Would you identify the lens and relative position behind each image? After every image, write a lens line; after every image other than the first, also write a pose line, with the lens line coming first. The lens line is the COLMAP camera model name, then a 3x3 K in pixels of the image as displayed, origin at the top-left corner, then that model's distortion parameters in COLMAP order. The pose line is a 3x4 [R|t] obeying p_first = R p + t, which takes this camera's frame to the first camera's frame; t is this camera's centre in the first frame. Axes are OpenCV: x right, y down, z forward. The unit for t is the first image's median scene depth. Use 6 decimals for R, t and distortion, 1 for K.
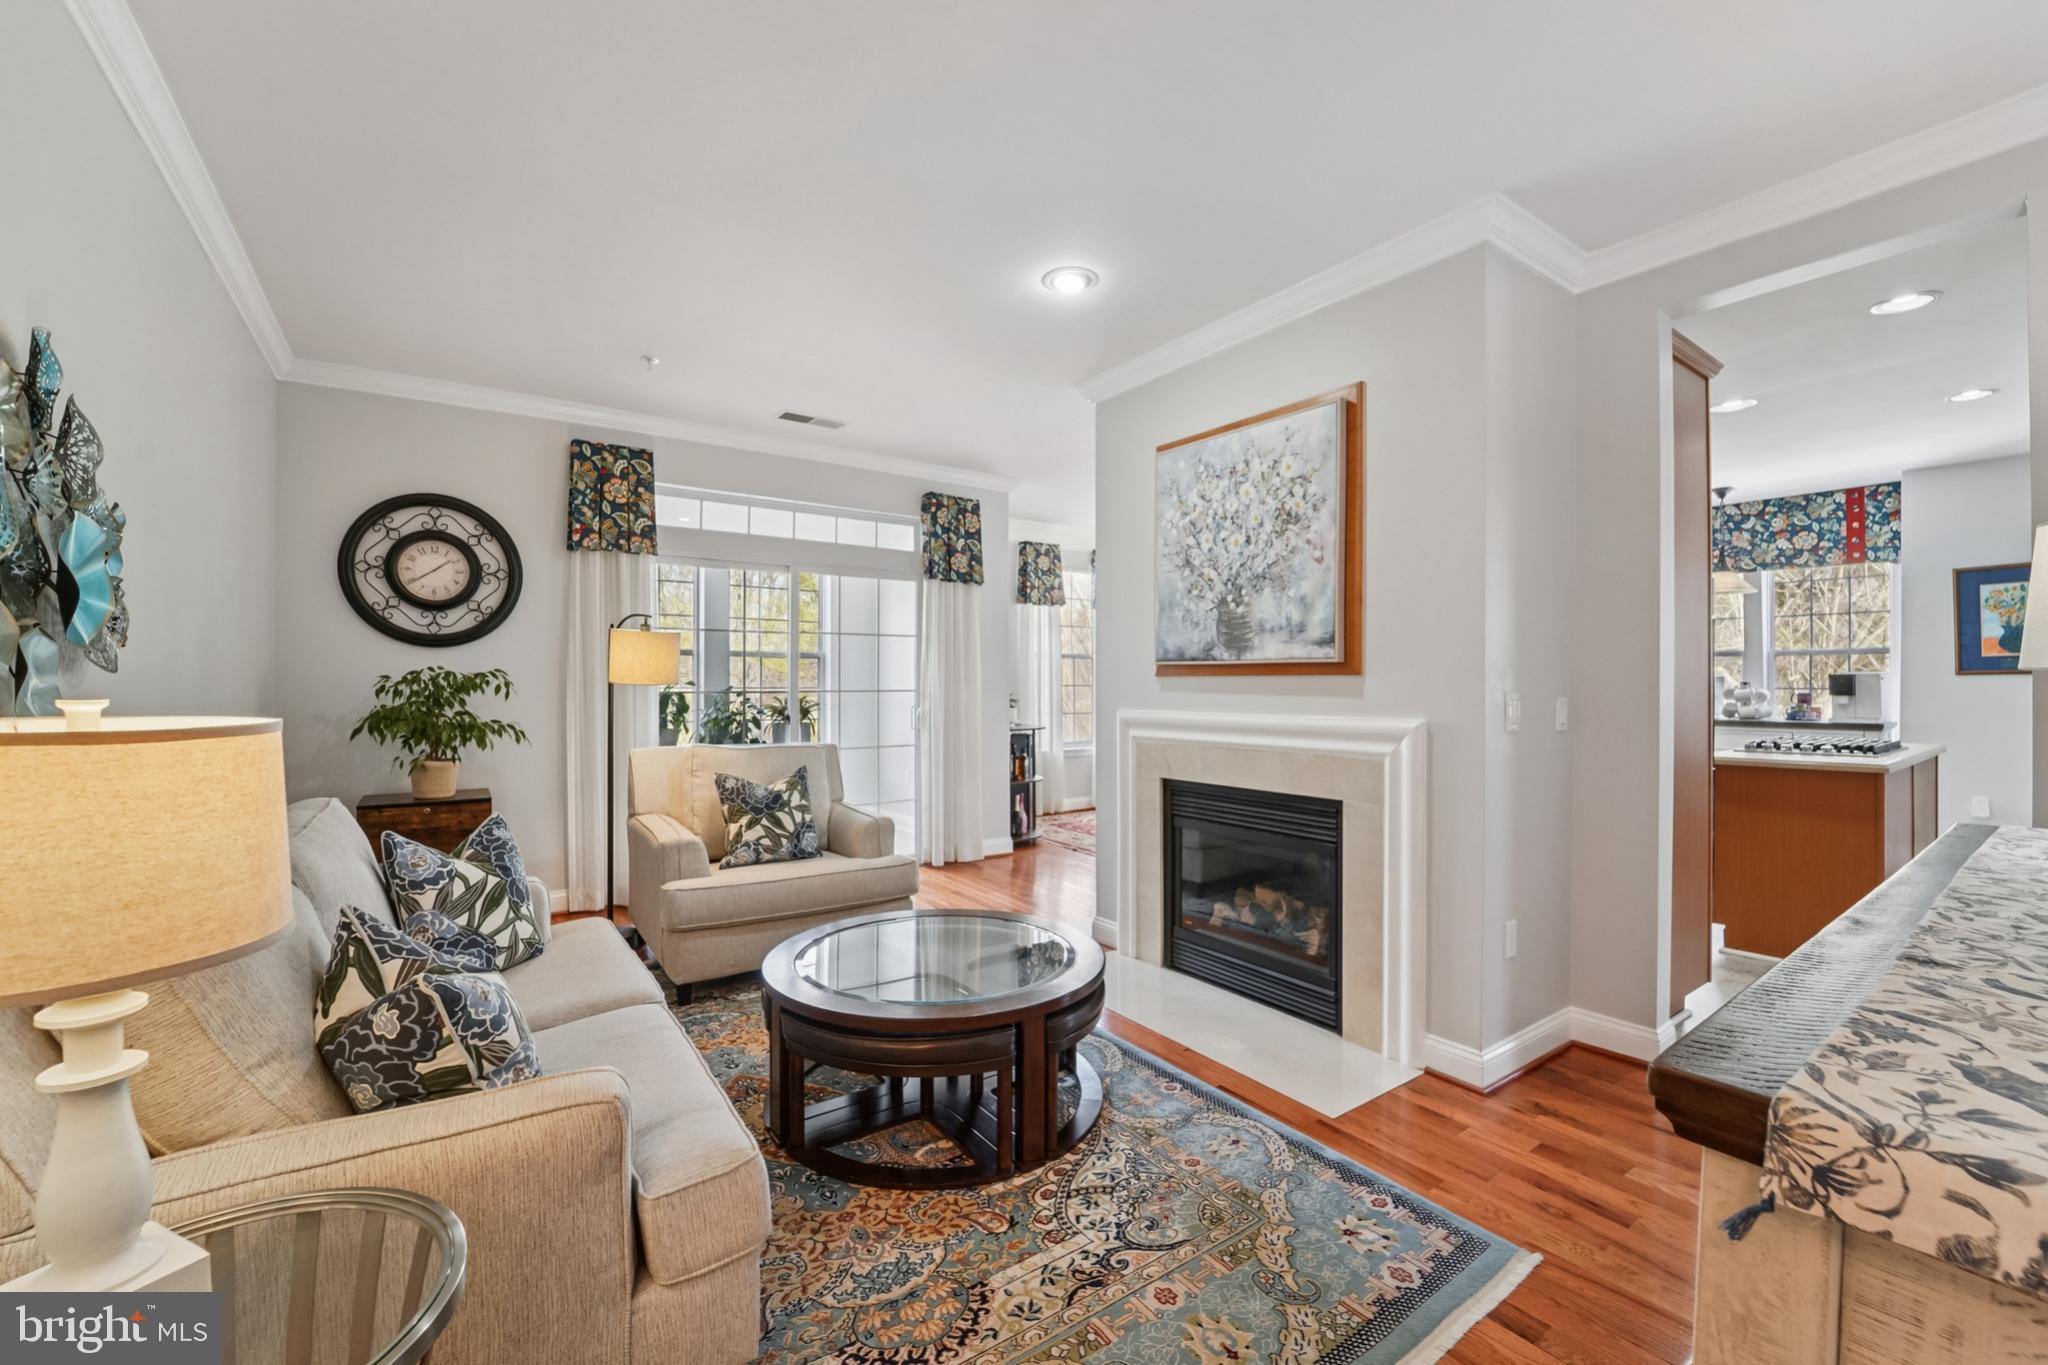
lens RADIAL K [[840.4, 0, 1037.2], [0, 840.4, 680.2], [0, 0, 1]] dist [-0.025361, -0.000116]
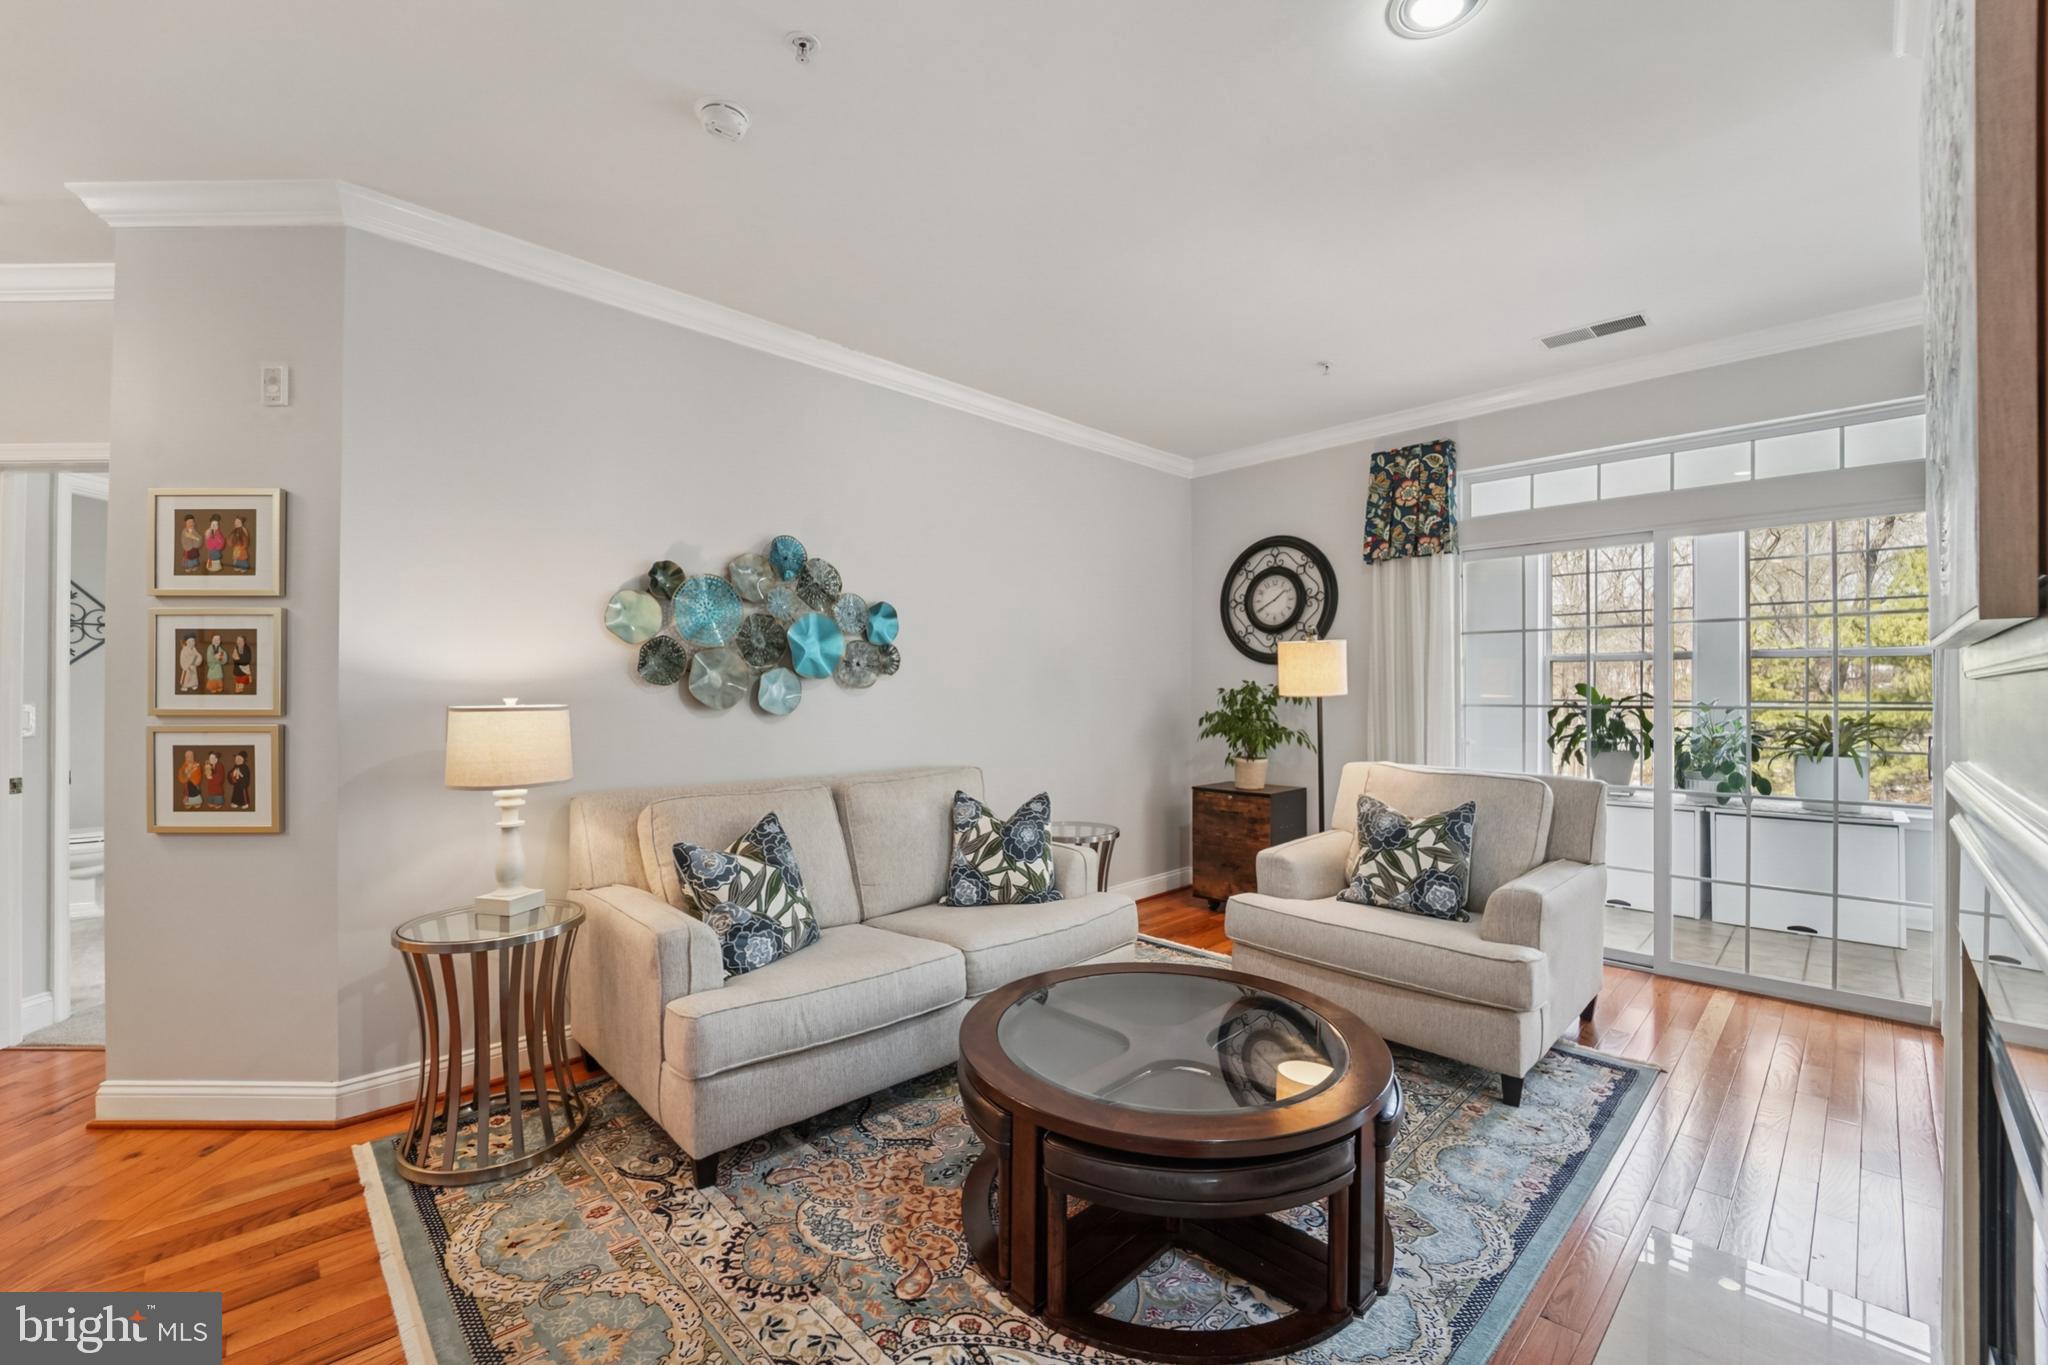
lens RADIAL K [[835.9, 0, 1031.6], [0, 835.9, 690.4], [0, 0, 1]] dist [-0.022212, 0.000000]
pose [[0.148380, -0.002804, -0.988926, 0.413655], [0.001425, 0.999996, -0.002622, 0.000520], [0.988929, -0.001020, 0.148383, 0.476219]]
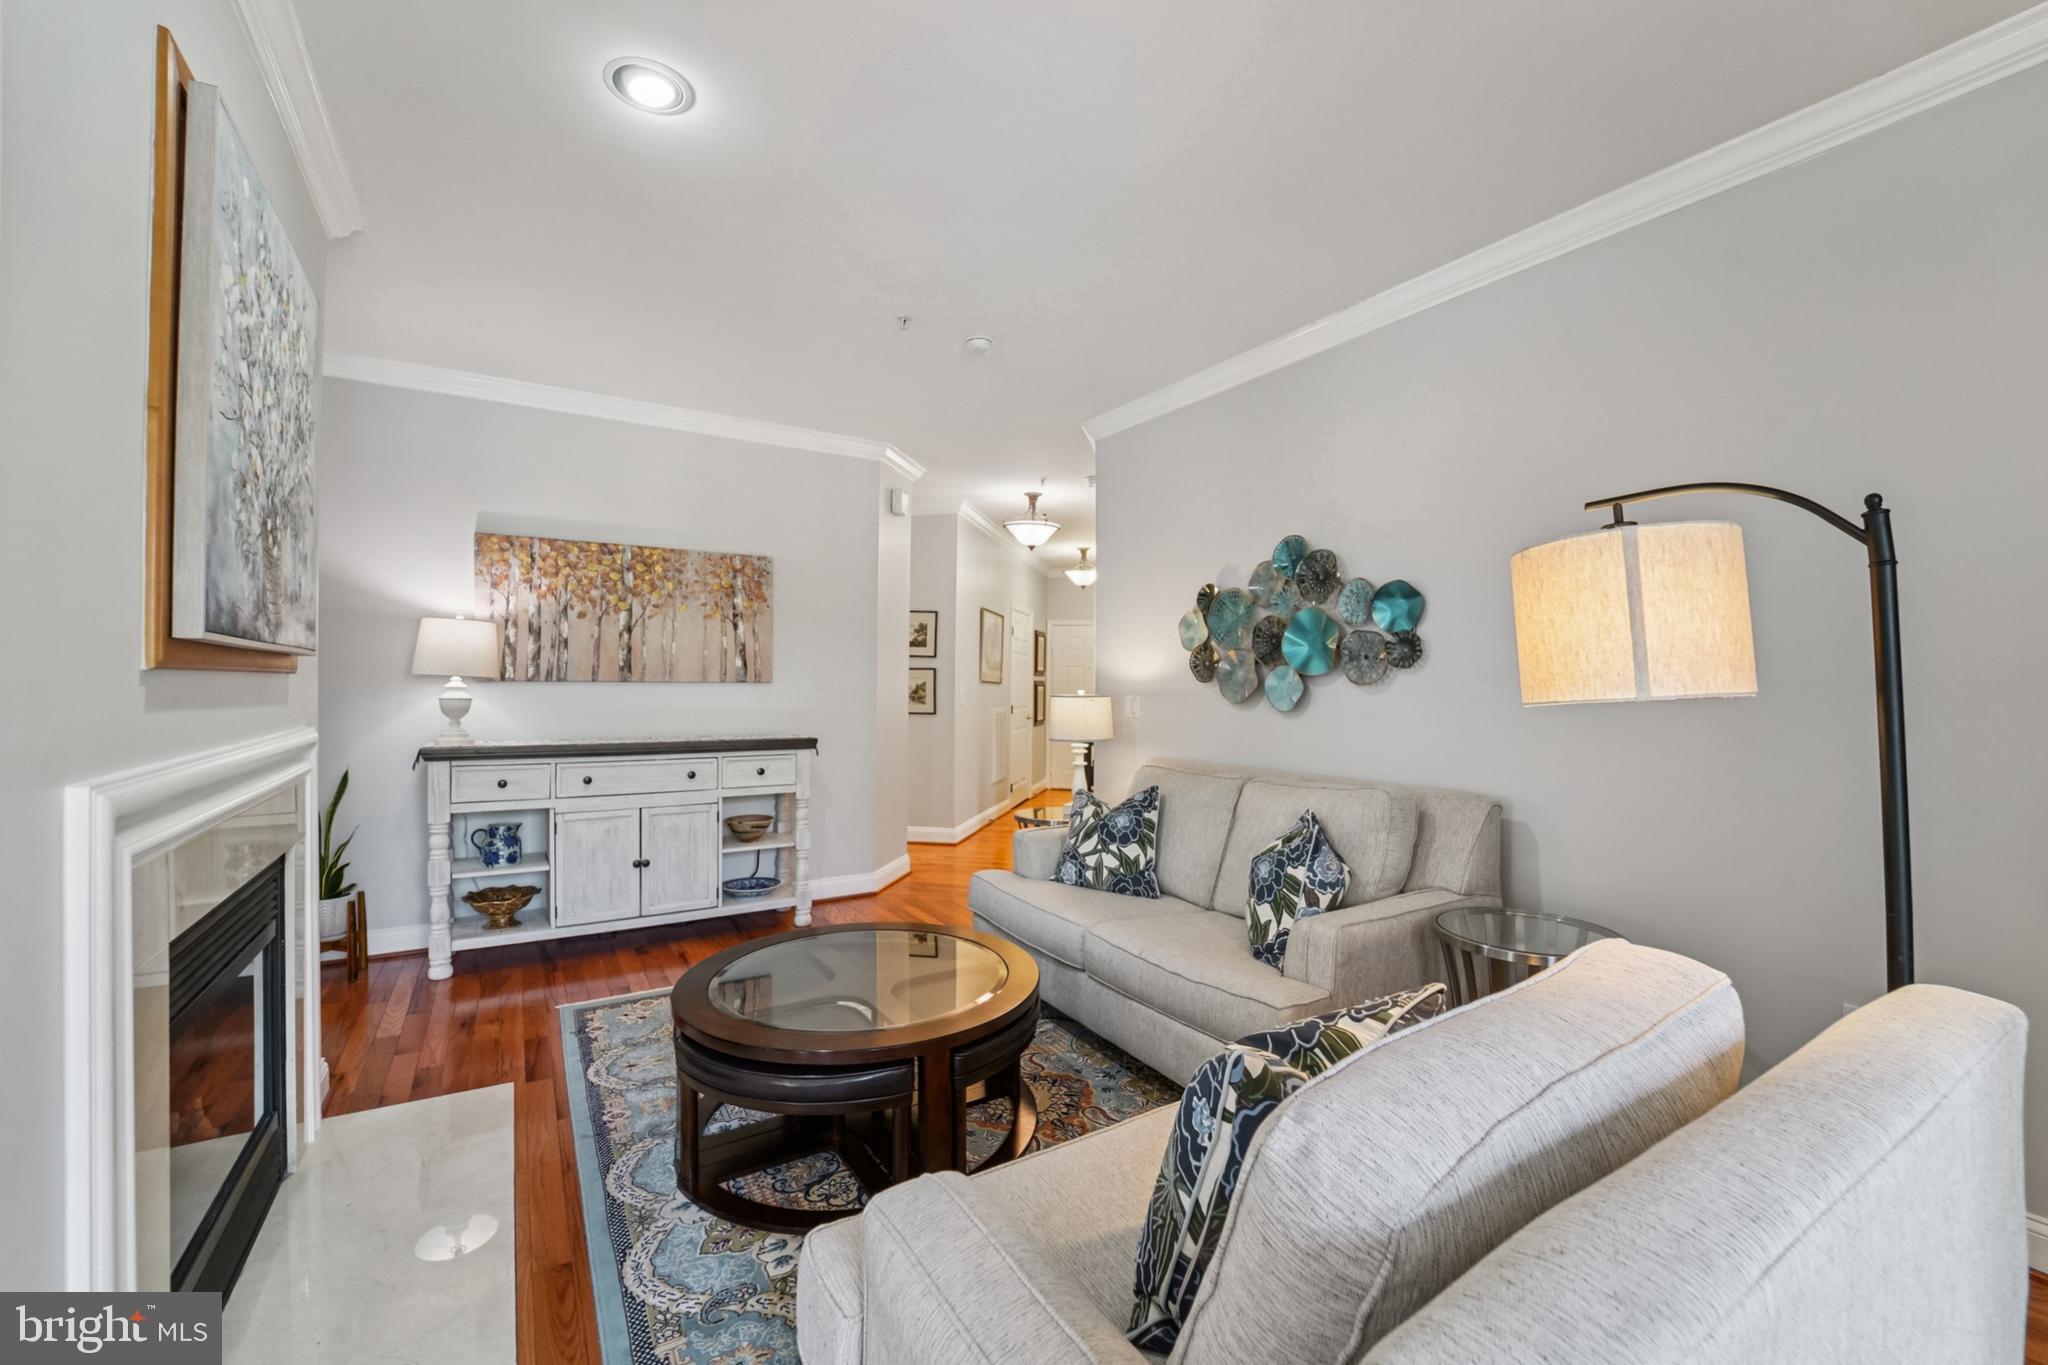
lens RADIAL K [[835.9, 0, 1031.6], [0, 835.9, 690.4], [0, 0, 1]] dist [-0.022212, 0.000000]
pose [[-0.998021, -0.011193, 0.061877, -0.229925], [-0.010754, 0.999915, 0.007420, -0.001734], [-0.061955, 0.006740, -0.998056, 1.217721]]
